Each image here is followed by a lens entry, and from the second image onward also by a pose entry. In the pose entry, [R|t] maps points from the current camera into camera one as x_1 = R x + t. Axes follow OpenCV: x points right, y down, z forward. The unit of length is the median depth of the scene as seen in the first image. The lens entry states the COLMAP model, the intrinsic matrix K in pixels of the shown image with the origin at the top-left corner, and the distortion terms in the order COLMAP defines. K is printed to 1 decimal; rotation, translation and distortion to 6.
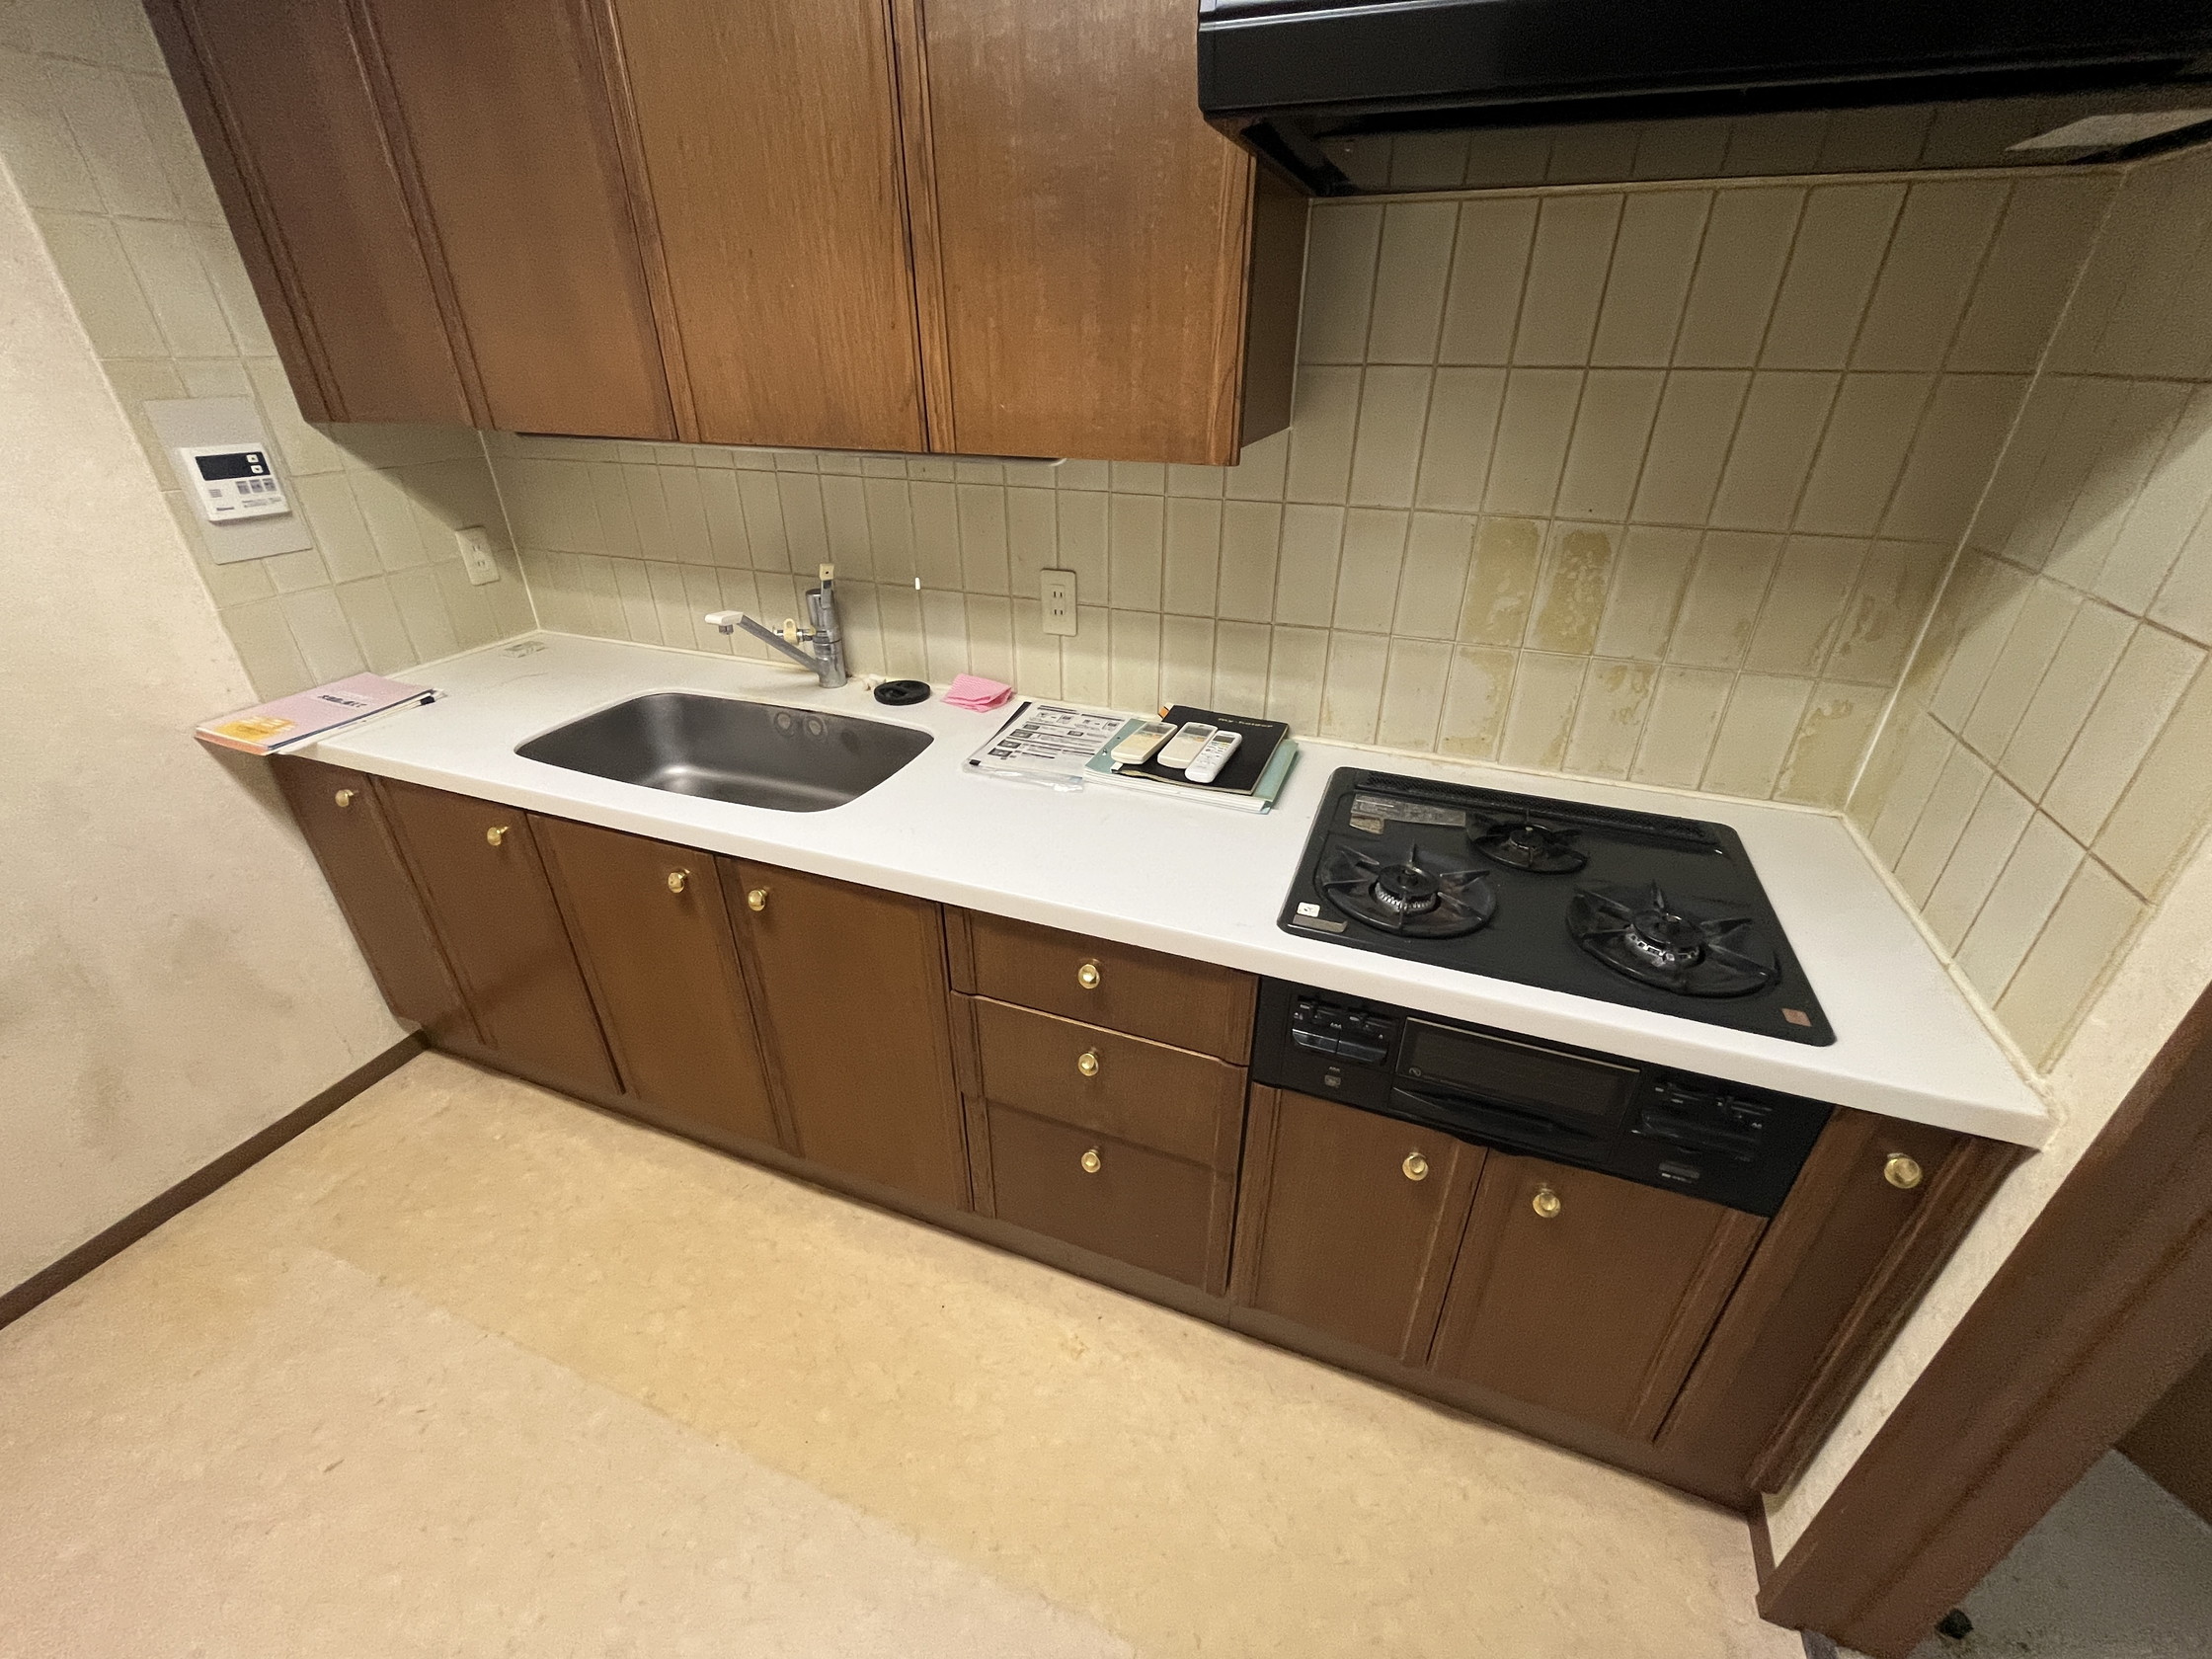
lens RADIAL K [[897.4, 0, 1106.0], [0, 897.4, 829.5], [0, 0, 1]] dist [-0.002401, -0.000502]
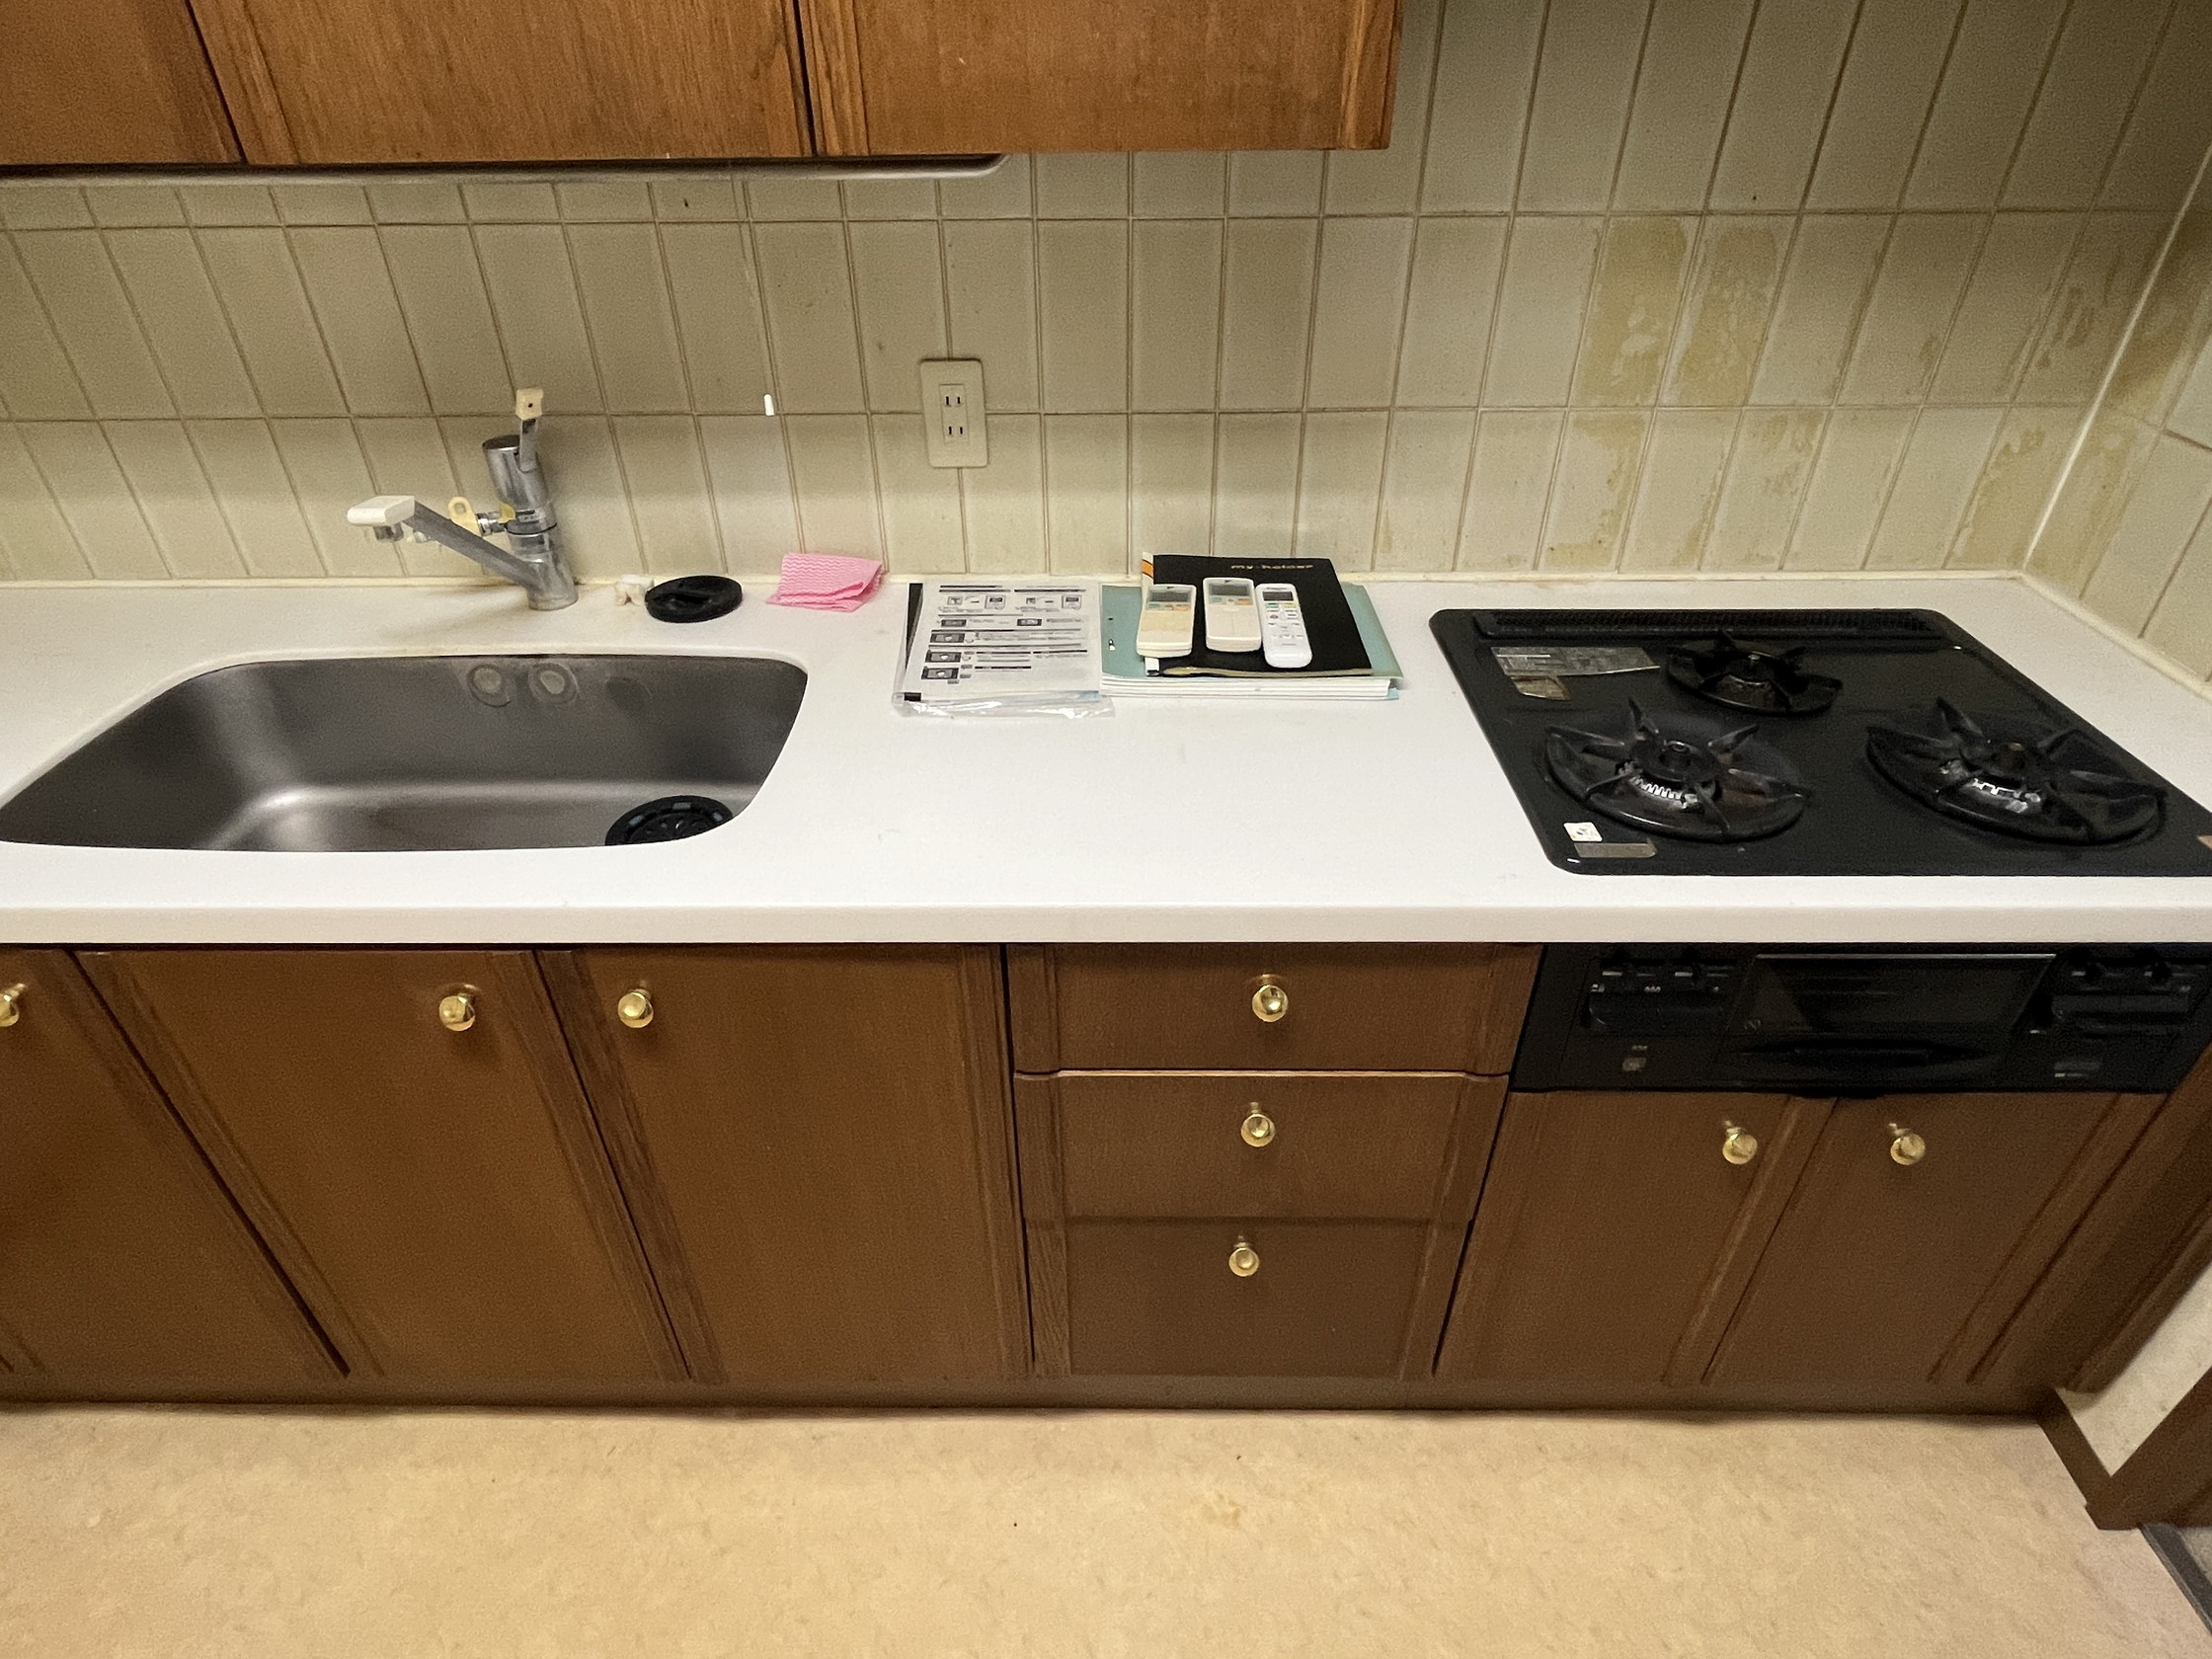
lens RADIAL K [[1199.4, 0, 1106.0], [0, 1199.4, 829.5], [0, 0, 1]] dist [-0.004211, 0.001158]
pose [[0.938612, -0.205104, 0.277382, -0.274703], [0.176441, 0.976355, 0.124899, -0.067315], [-0.296440, -0.068290, 0.952607, 0.189923]]
